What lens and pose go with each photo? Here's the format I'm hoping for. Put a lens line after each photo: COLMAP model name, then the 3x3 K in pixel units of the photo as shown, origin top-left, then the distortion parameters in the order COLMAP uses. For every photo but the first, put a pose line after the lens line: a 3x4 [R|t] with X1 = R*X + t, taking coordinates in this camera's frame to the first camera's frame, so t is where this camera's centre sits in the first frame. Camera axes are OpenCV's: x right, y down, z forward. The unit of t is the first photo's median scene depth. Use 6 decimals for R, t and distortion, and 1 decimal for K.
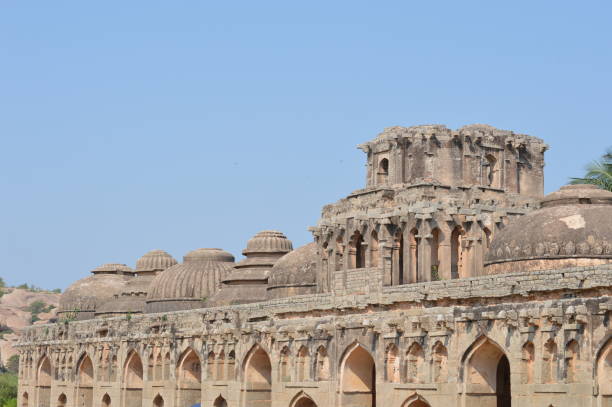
lens RADIAL K [[1368.5, 0, 306.0], [0, 1368.5, 203.5], [0, 0, 1]] dist [-0.049355, 0.236595]
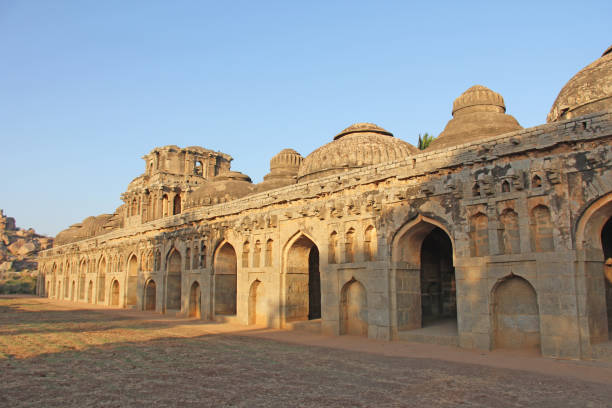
lens RADIAL K [[508.1, 0, 306.0], [0, 508.1, 204.0], [0, 0, 1]] dist [-0.196124, 0.182952]
pose [[0.990972, 0.008546, 0.133796, 0.196214], [-0.005315, 0.999686, -0.024493, 0.048215], [-0.133963, 0.023561, 0.990706, 0.240030]]
